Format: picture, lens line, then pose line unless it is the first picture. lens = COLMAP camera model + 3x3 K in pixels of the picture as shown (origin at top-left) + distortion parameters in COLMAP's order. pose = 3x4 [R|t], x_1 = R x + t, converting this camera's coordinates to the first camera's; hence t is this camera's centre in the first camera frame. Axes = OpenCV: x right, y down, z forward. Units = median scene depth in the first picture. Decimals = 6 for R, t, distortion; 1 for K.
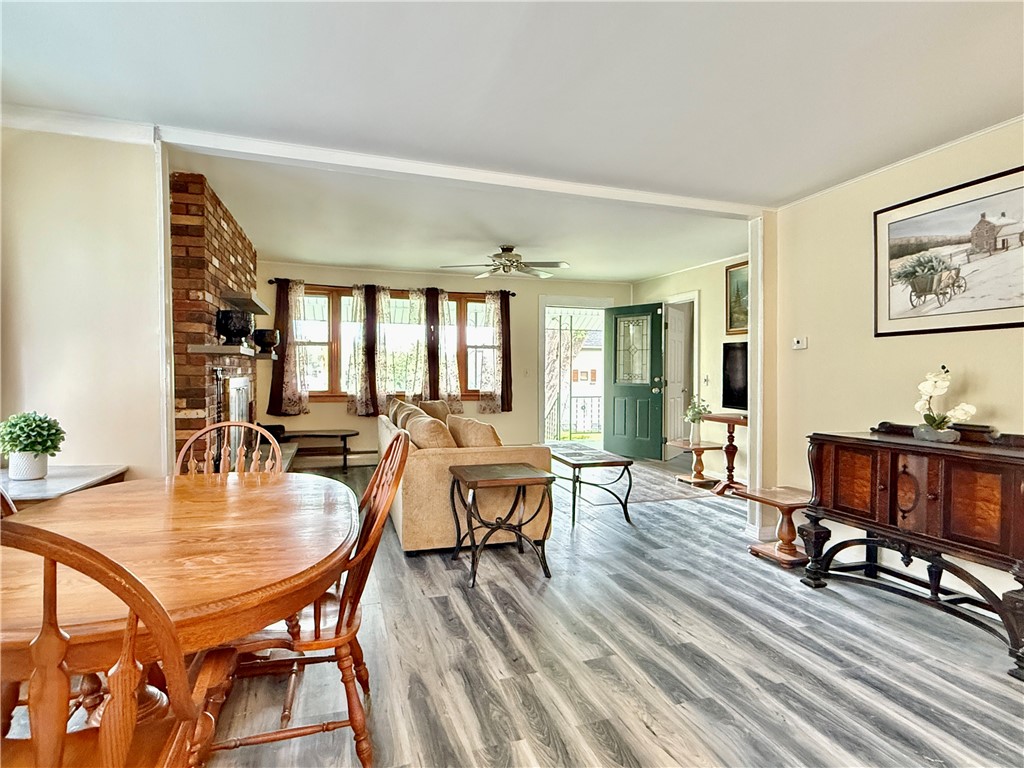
lens RADIAL K [[554.4, 0, 512.0], [0, 554.4, 384.0], [0, 0, 1]] dist [0.000417, 0.000981]
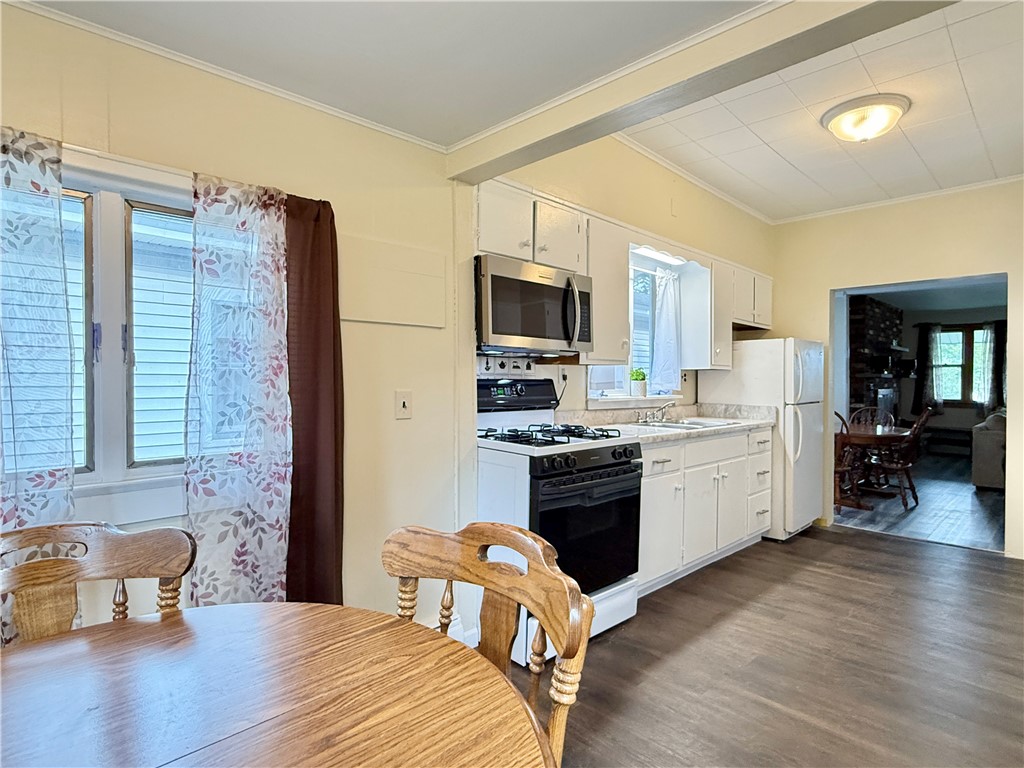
lens RADIAL K [[554.4, 0, 512.0], [0, 554.4, 384.0], [0, 0, 1]] dist [0.000417, 0.000981]
pose [[0.457335, 0.009168, -0.889247, 0.399592], [-0.024564, 0.999696, -0.002326, 0.003975], [0.888955, 0.022907, 0.457421, -0.650058]]
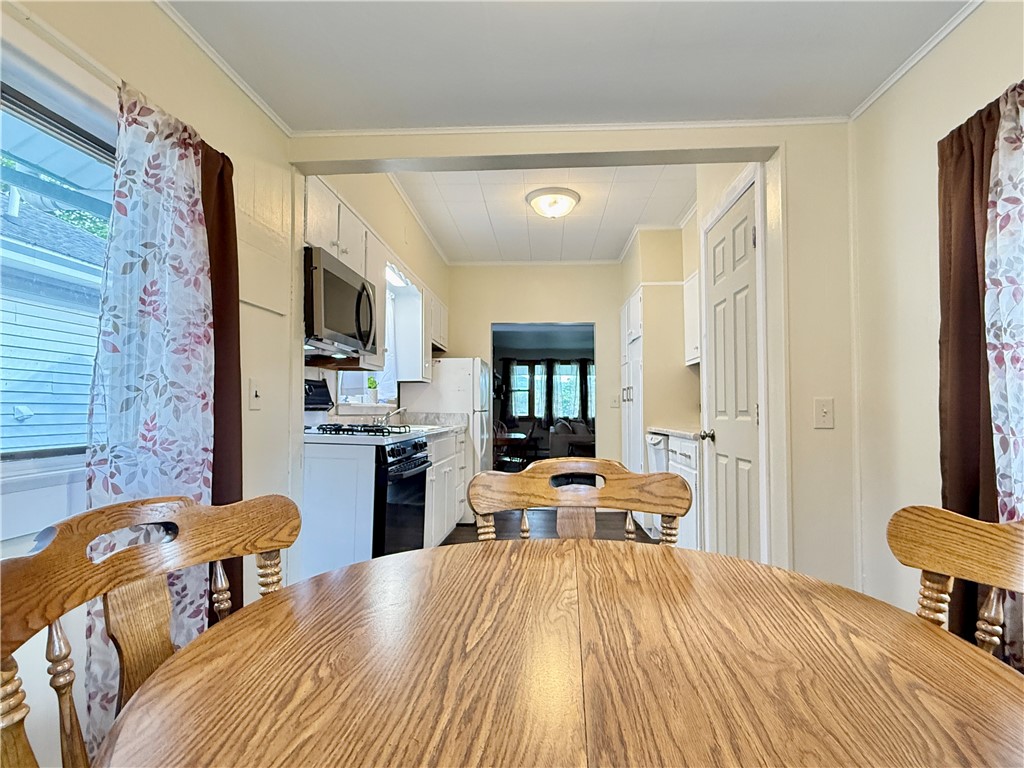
lens RADIAL K [[554.4, 0, 512.0], [0, 554.4, 384.0], [0, 0, 1]] dist [0.000417, 0.000981]
pose [[0.931360, -0.015801, -0.363756, 0.310161], [-0.009072, 0.997741, -0.066569, 0.031701], [0.363986, 0.065299, 0.929113, -0.791671]]
